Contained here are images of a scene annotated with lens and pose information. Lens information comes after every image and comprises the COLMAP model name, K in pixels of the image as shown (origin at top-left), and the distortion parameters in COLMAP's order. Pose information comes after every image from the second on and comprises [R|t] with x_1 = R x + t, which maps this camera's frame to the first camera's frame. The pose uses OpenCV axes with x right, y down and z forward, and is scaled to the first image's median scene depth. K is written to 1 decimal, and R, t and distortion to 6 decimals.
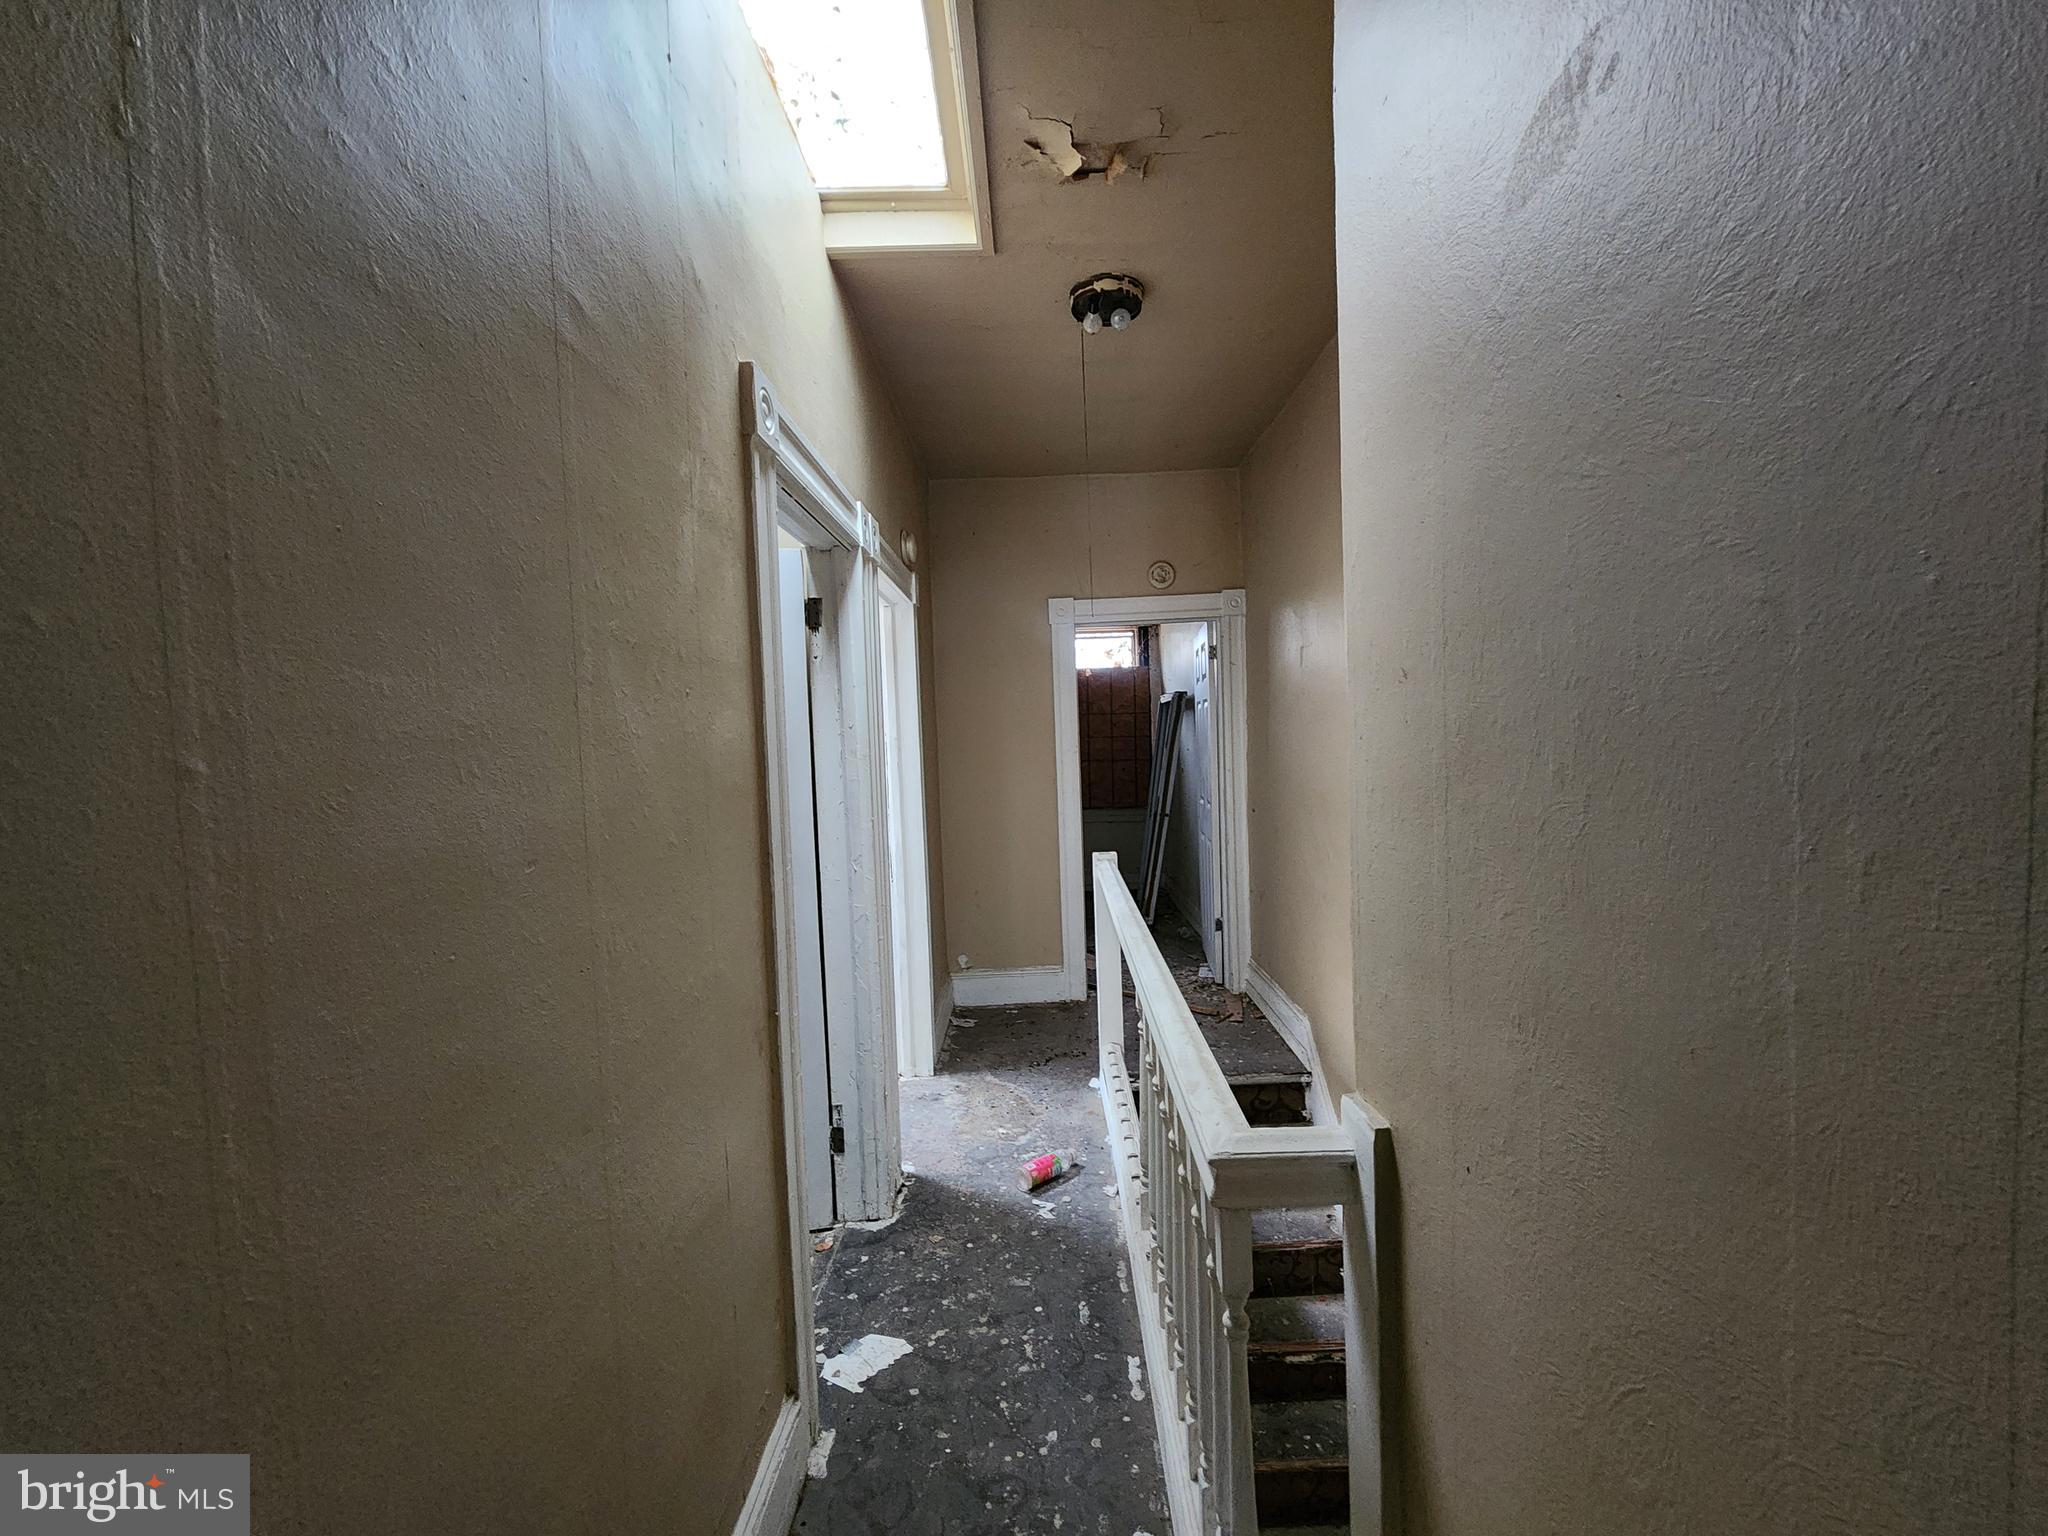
lens RADIAL K [[824.7, 0, 1029.0], [0, 824.7, 768.7], [0, 0, 1]] dist [0.000562, 0.000025]
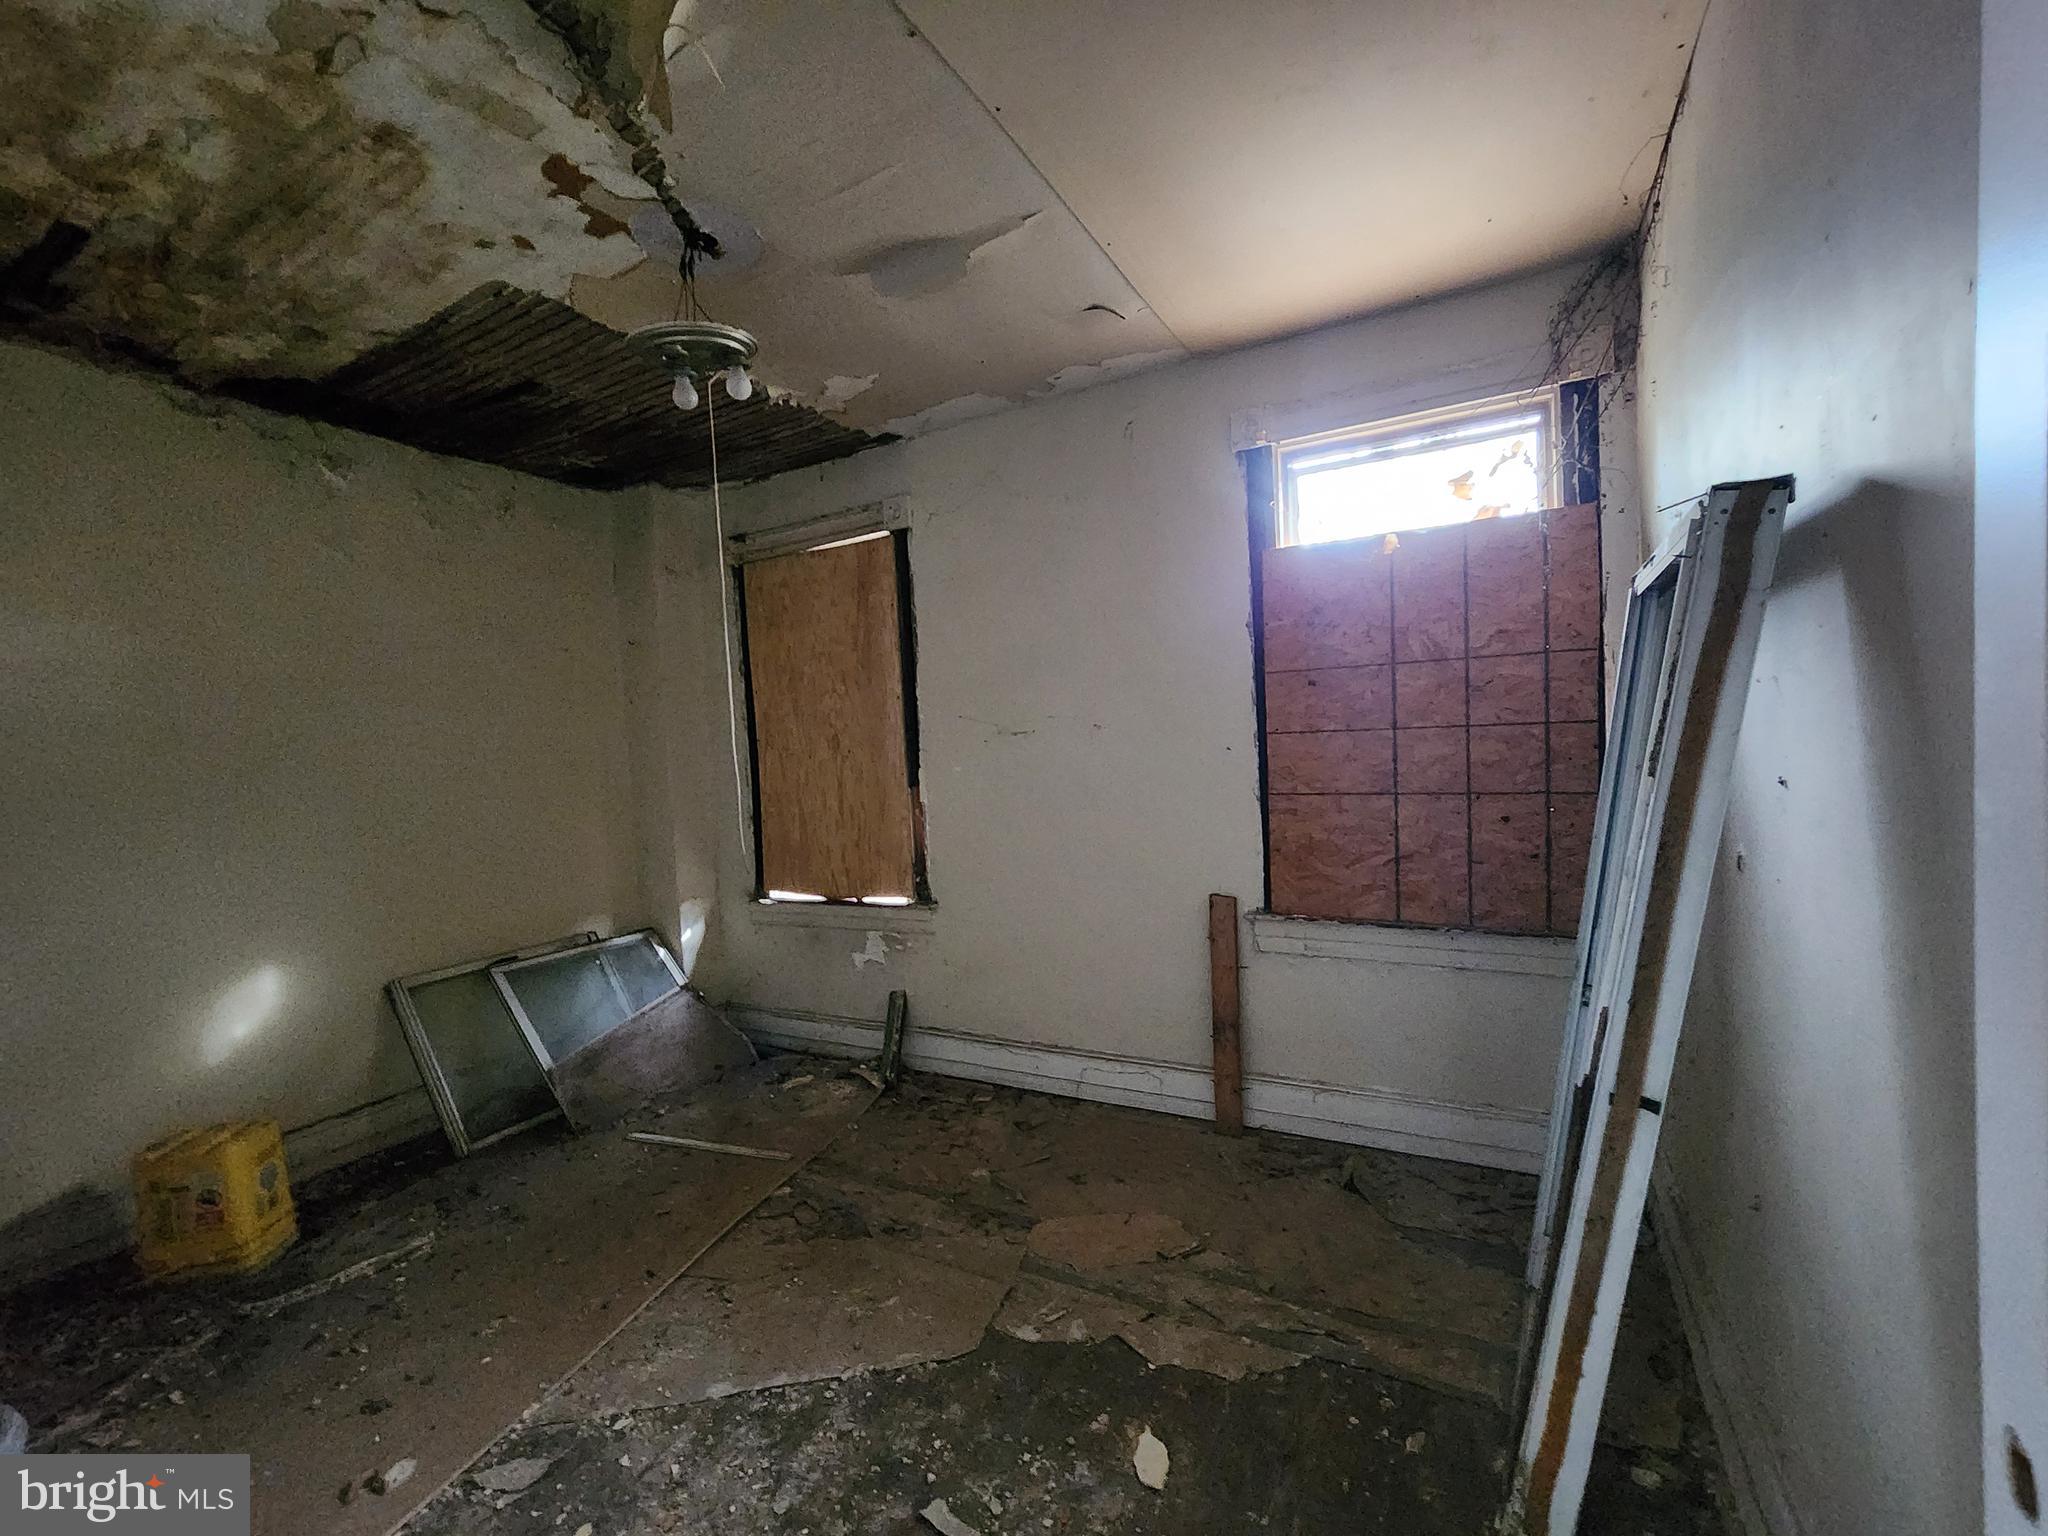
lens RADIAL K [[824.7, 0, 1024.0], [0, 824.7, 766.6], [0, 0, 1]] dist [0.000562, 0.000025]
pose [[0.874634, 0.009886, -0.484683, 0.106576], [-0.007219, 0.999947, 0.007370, -0.022956], [0.484730, -0.002947, 0.874659, 0.614177]]
